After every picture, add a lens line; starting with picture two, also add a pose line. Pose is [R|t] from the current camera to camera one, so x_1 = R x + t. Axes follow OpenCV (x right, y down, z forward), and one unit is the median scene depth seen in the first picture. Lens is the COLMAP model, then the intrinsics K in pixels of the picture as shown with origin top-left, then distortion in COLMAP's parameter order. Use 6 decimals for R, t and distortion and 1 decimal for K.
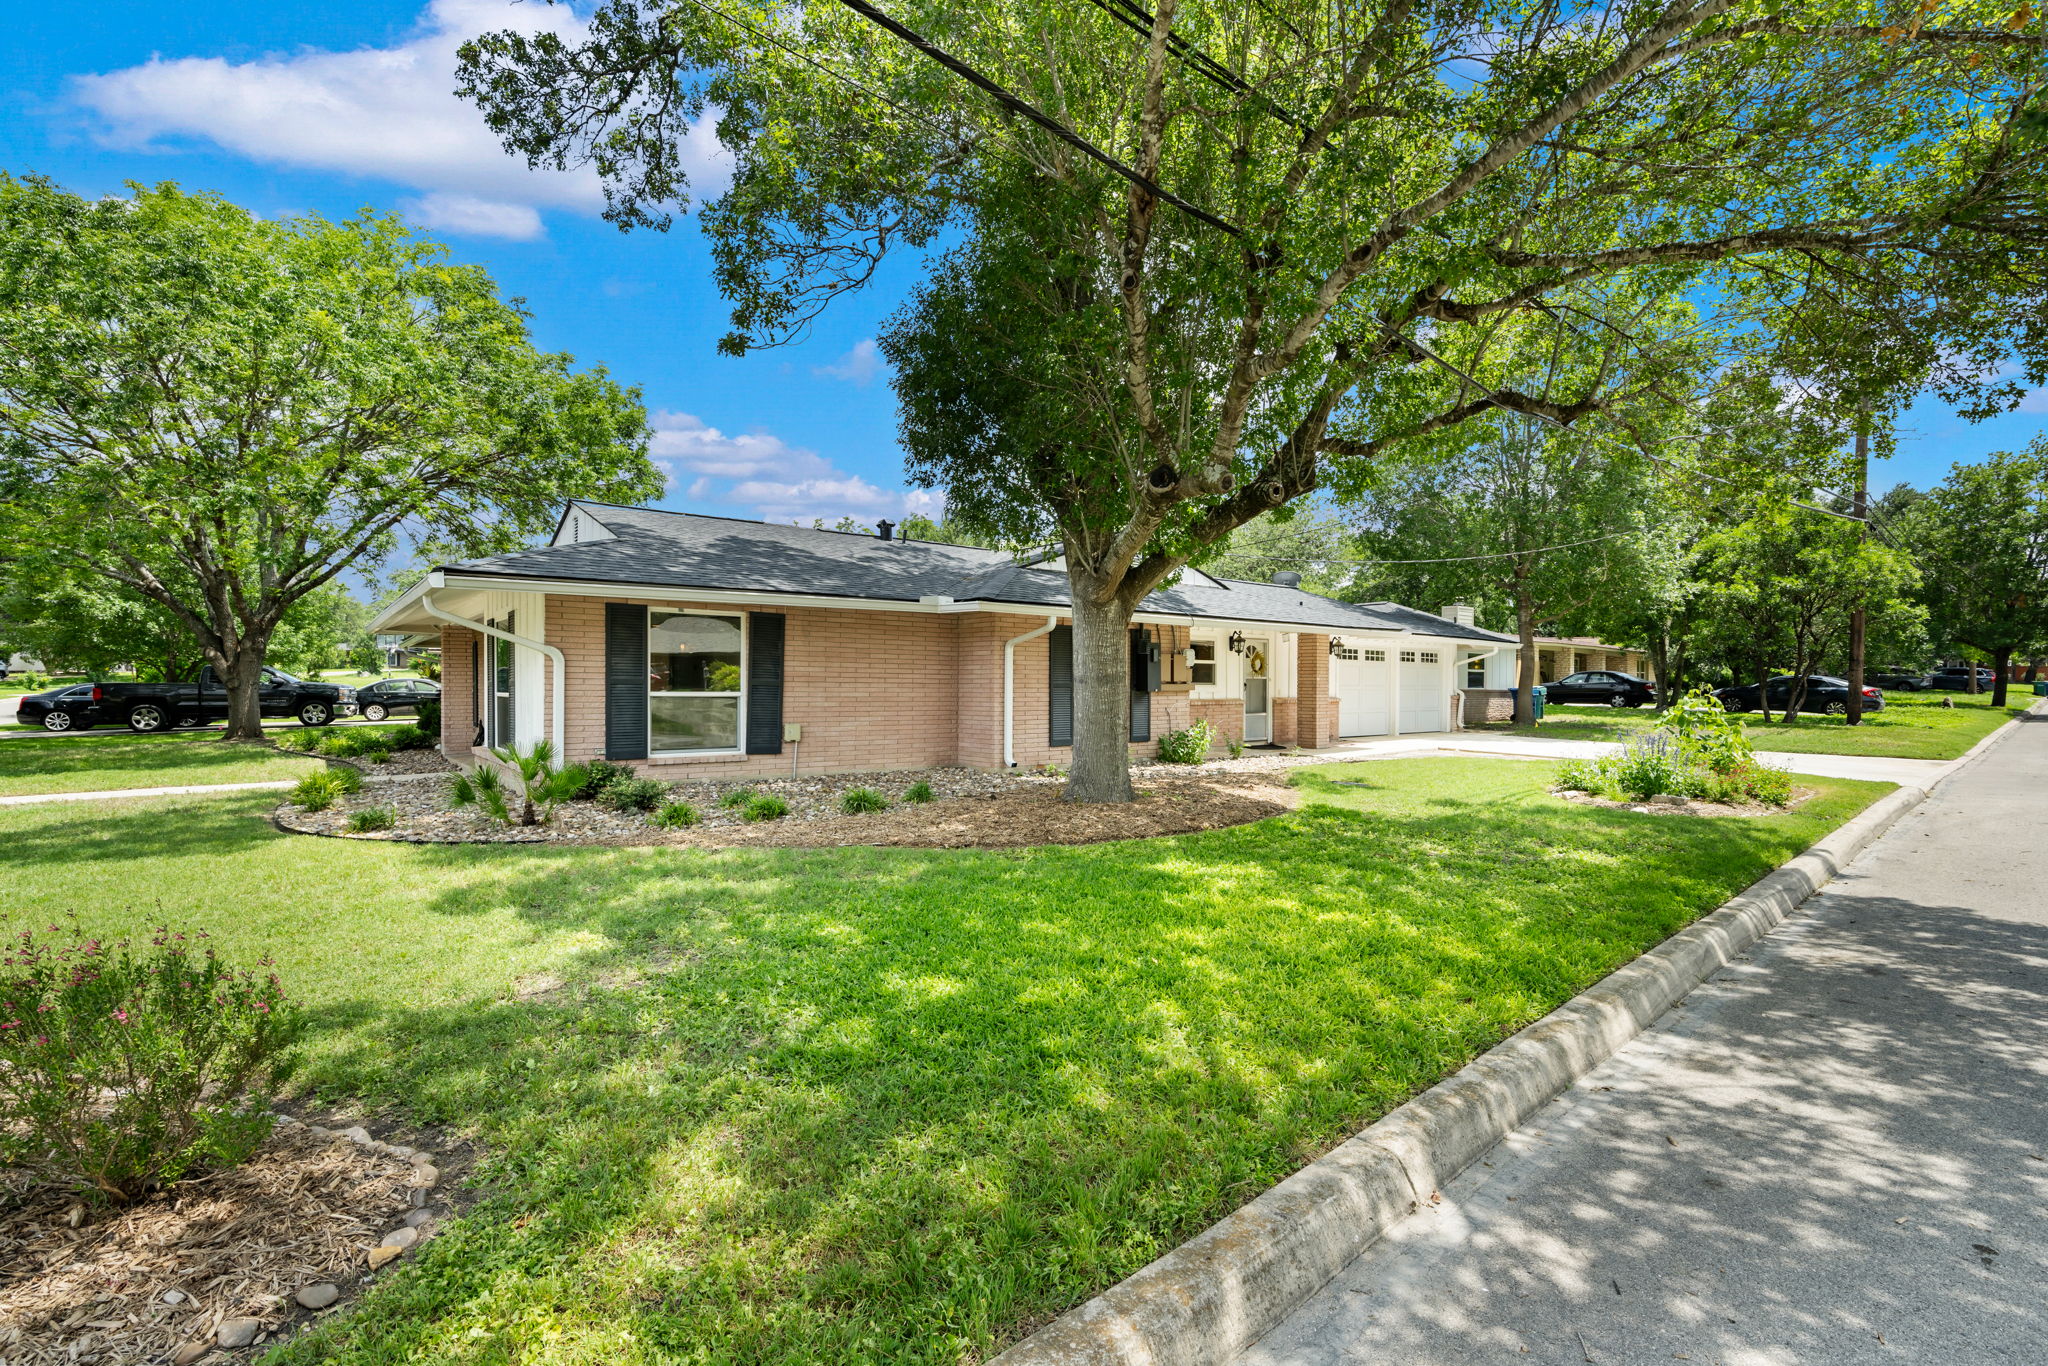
lens RADIAL K [[836.3, 0, 1009.1], [0, 836.3, 696.7], [0, 0, 1]] dist [-0.000423, -0.000014]
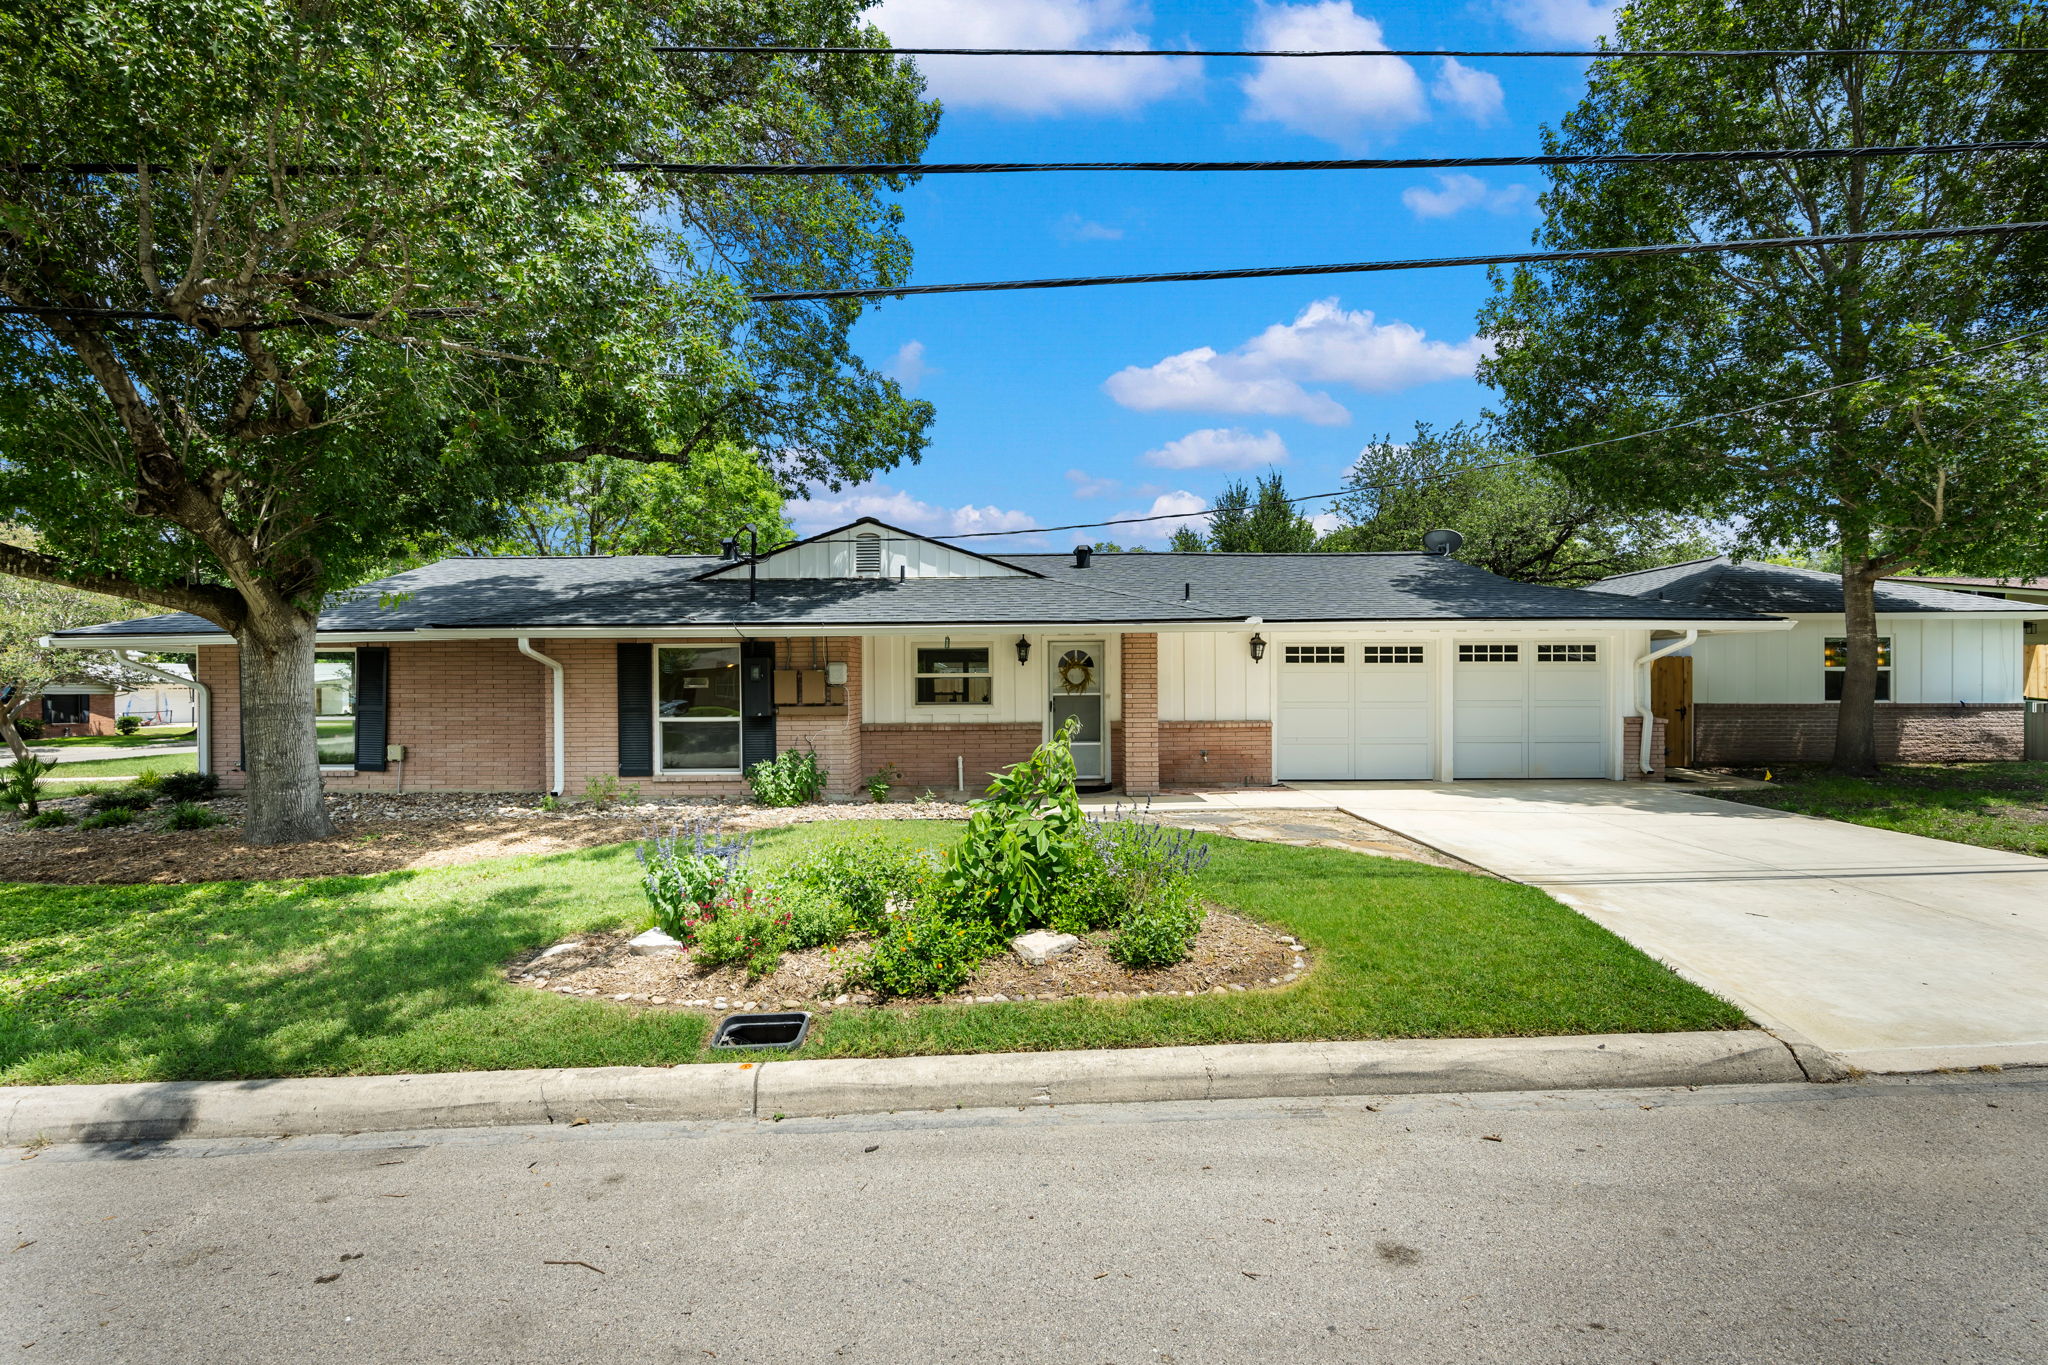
lens RADIAL K [[836.3, 0, 1009.1], [0, 836.3, 696.2], [0, 0, 1]] dist [-0.000423, -0.000014]
pose [[0.769993, -0.018513, -0.637783, 0.570870], [-0.002487, 0.999484, -0.032015, 0.000353], [0.638047, 0.026238, 0.769550, 0.346537]]
